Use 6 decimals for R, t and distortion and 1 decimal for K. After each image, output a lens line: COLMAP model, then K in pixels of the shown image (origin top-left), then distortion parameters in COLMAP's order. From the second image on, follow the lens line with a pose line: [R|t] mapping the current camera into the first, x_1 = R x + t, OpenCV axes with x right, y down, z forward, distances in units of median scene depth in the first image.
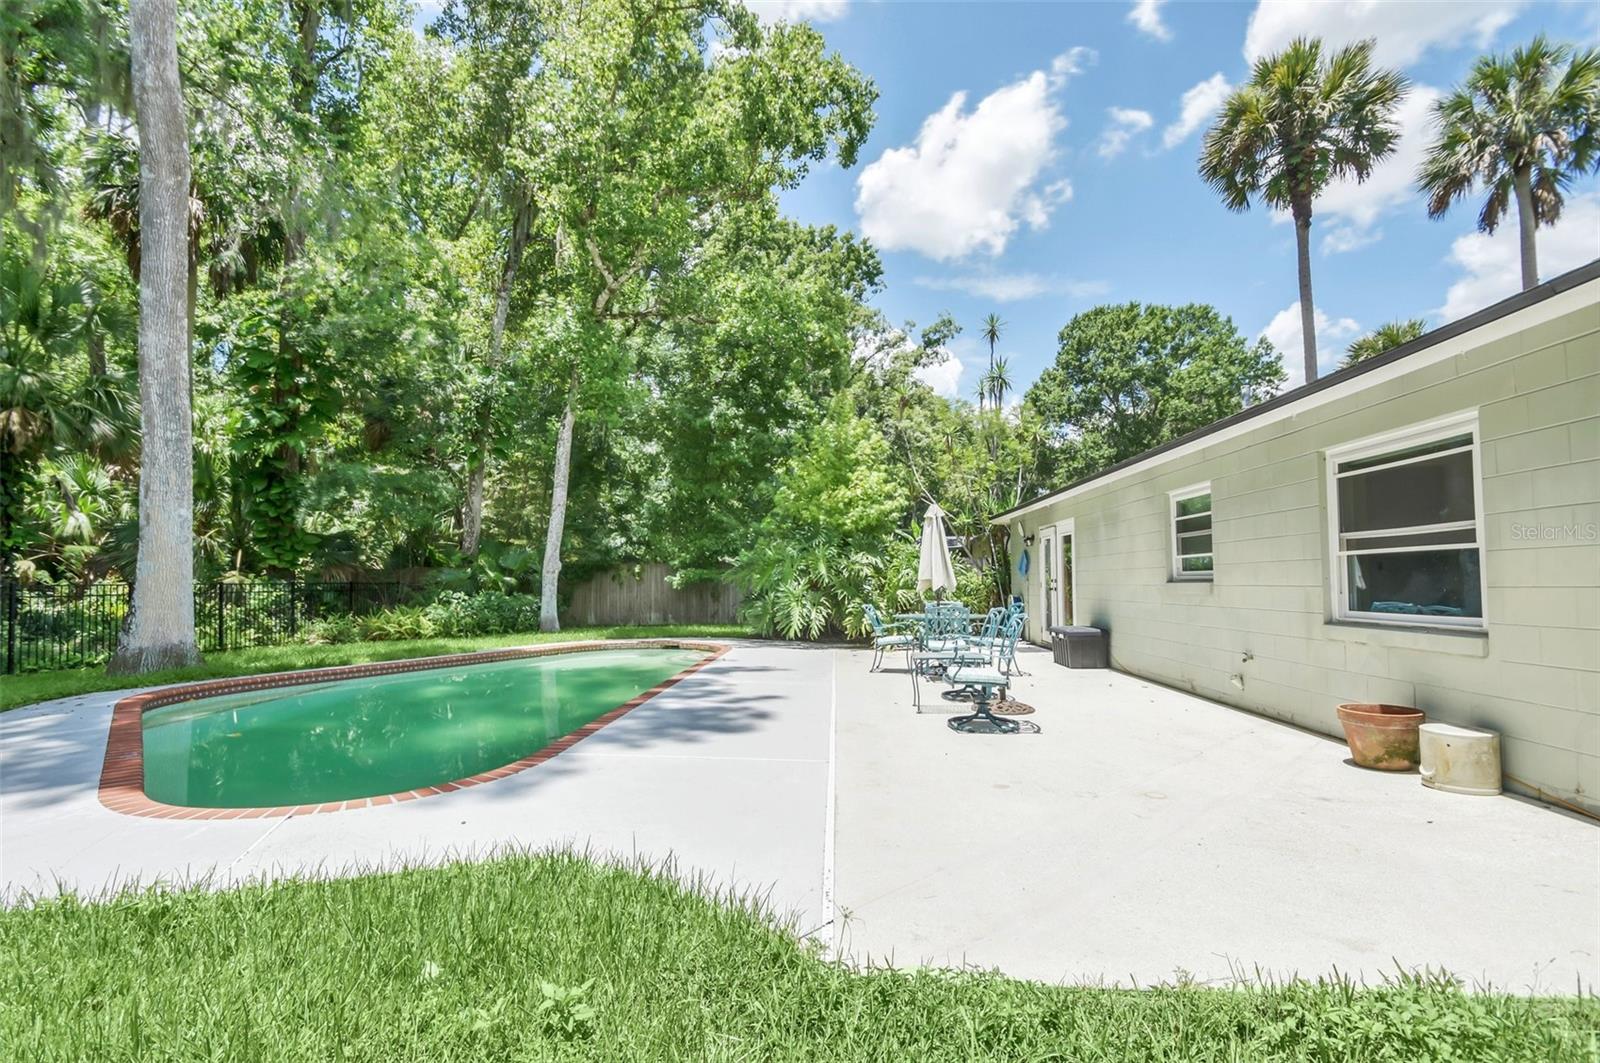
lens RADIAL K [[809.4, 0, 798.3], [0, 809.4, 526.9], [0, 0, 1]] dist [-0.009228, -0.003706]
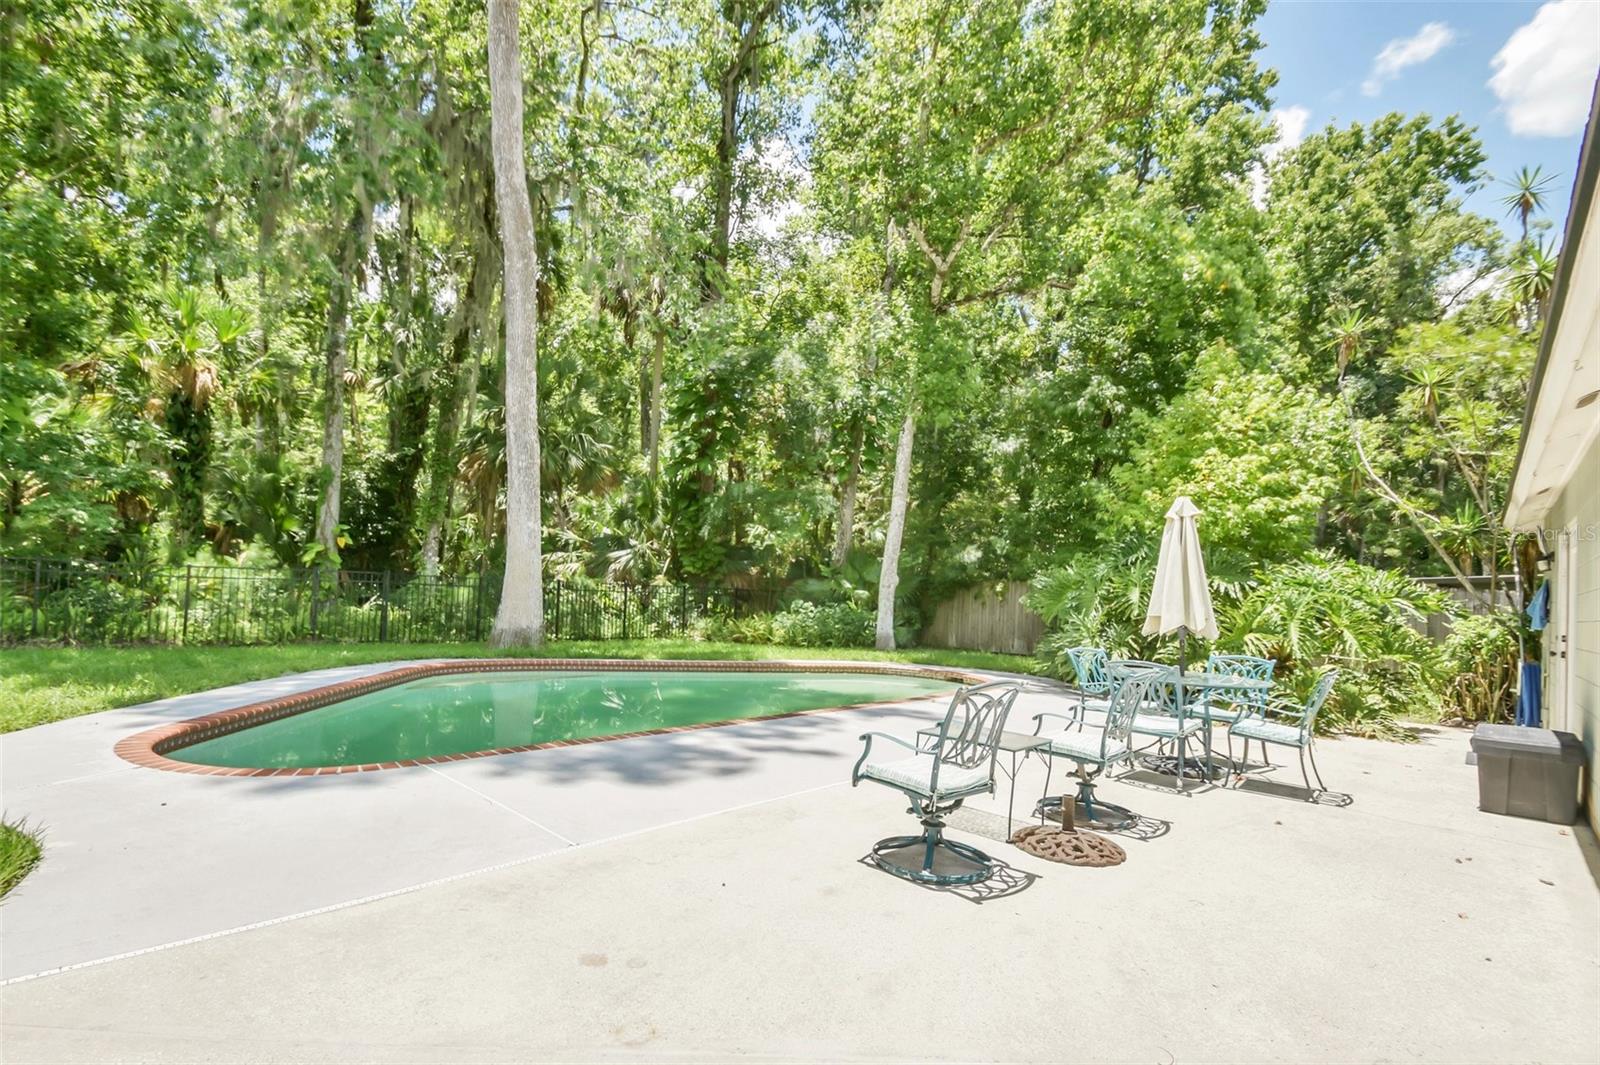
lens RADIAL K [[809.4, 0, 797.8], [0, 809.4, 542.4], [0, 0, 1]] dist [-0.009228, -0.003706]
pose [[0.717471, 0.000805, -0.696588, 0.281265], [-0.004253, 0.999986, -0.003225, 0.007968], [0.696575, 0.005276, 0.717465, 0.252779]]
